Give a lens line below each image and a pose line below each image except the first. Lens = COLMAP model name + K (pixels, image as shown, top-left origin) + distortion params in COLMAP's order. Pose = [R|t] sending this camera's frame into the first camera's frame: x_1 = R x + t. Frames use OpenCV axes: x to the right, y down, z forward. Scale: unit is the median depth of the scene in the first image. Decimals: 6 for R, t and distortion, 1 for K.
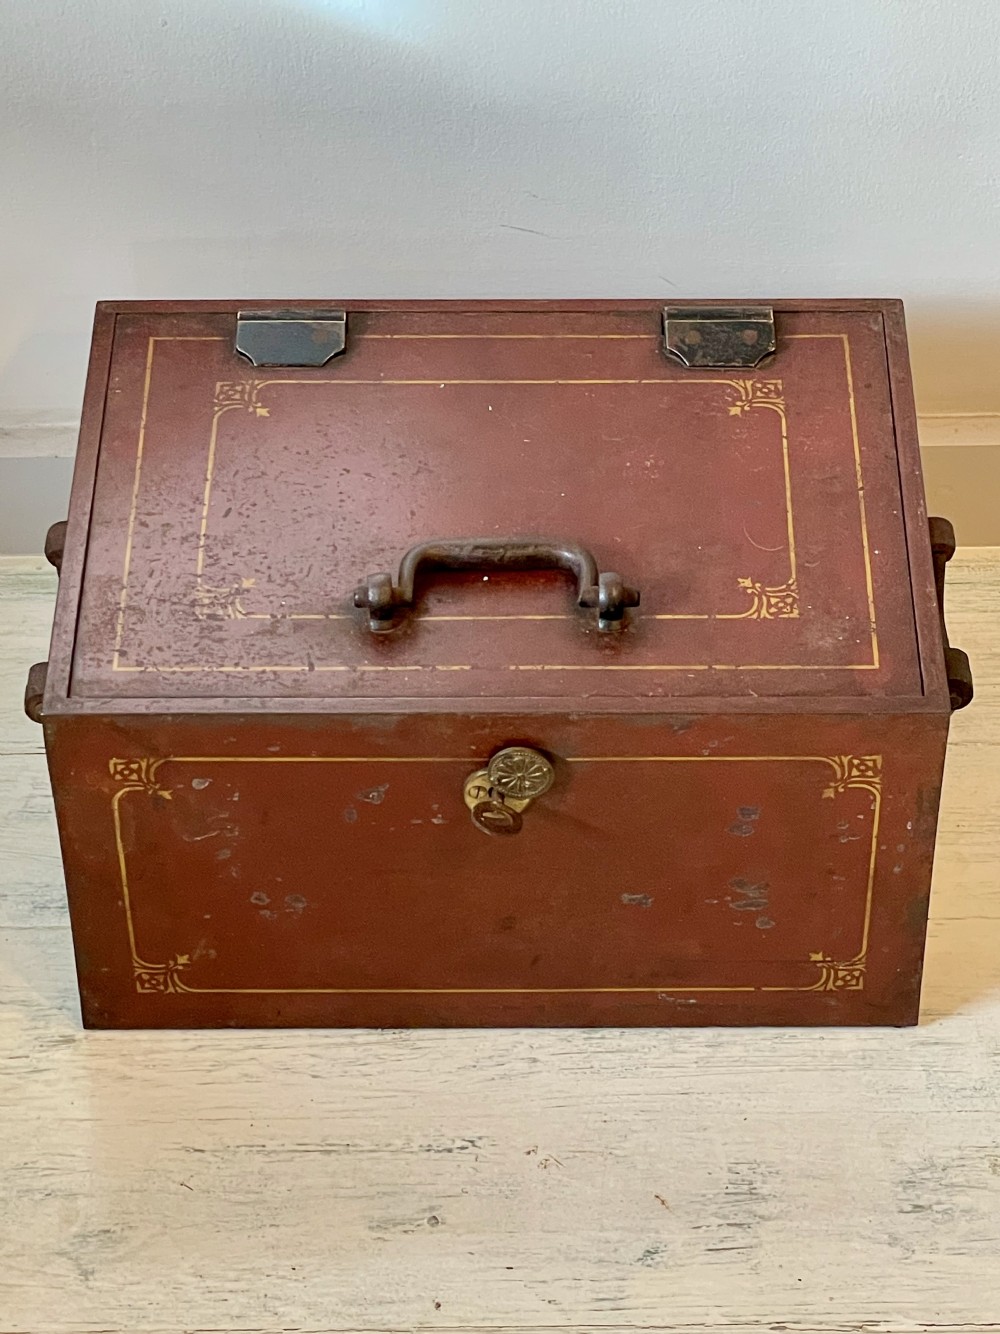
lens RADIAL K [[3751.9, 0, 500.0], [0, 3751.9, 667.0], [0, 0, 1]] dist [0.010948, 0.420161]
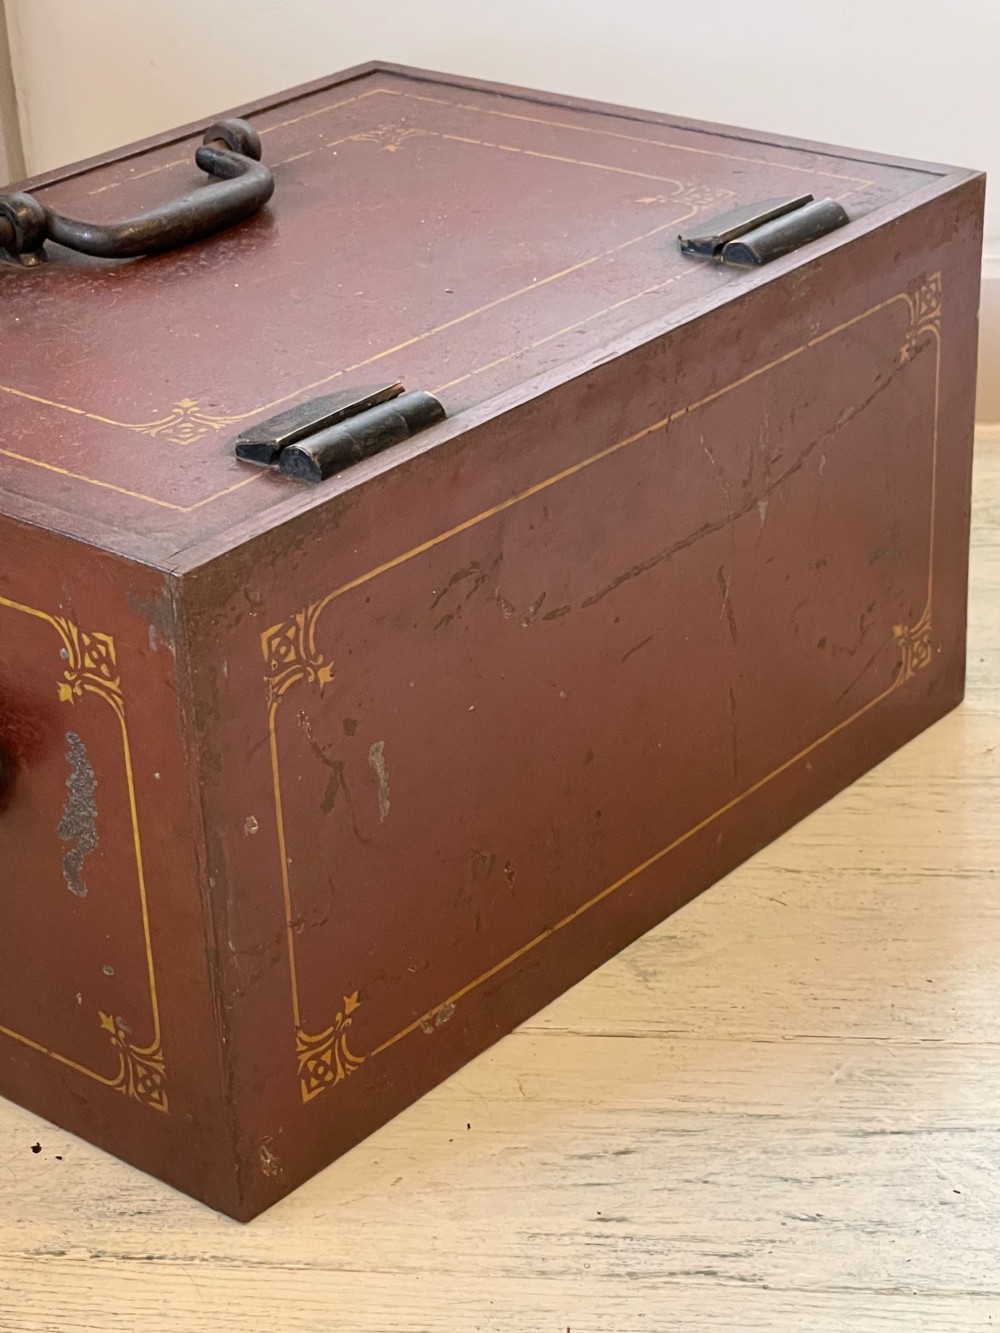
lens RADIAL K [[2783.4, 0, 500.0], [0, 2783.4, 666.5], [0, 0, 1]] dist [0.016091, 0.750695]
pose [[-0.634925, 0.385181, -0.669705, 0.371901], [-0.499152, 0.457111, 0.736137, -0.433023], [0.589675, 0.801677, -0.097967, 1.164302]]
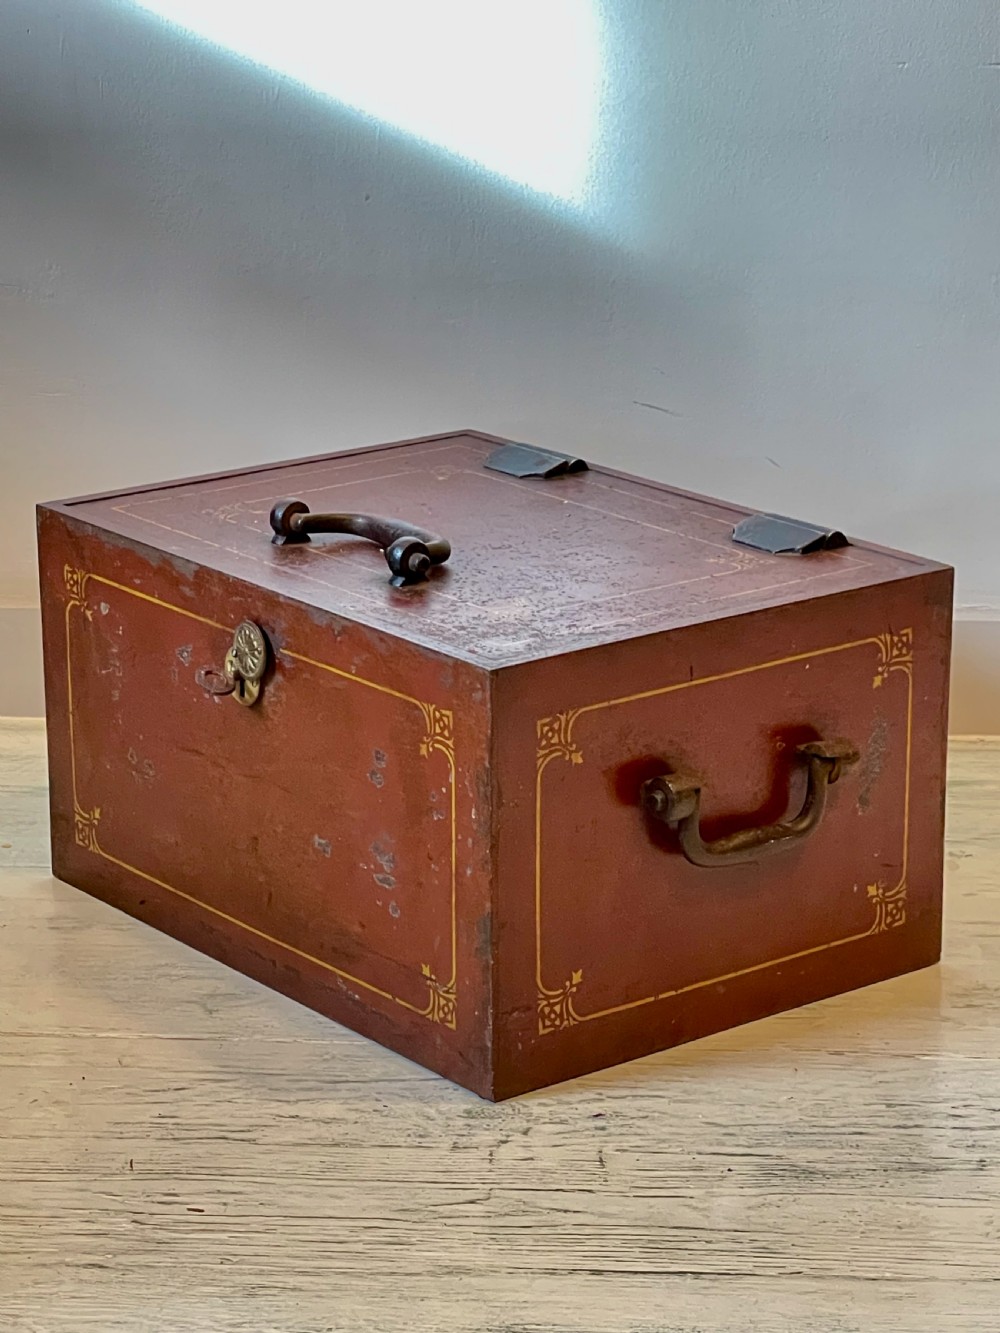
lens RADIAL K [[3485.3, 0, 500.0], [0, 3485.3, 666.5], [0, 0, 1]] dist [-0.000909, 0.690307]
pose [[0.616752, 0.229062, -0.753092, 0.805491], [-0.545274, 0.814326, -0.198871, 0.191308], [0.567708, 0.533295, 0.627139, 0.387794]]
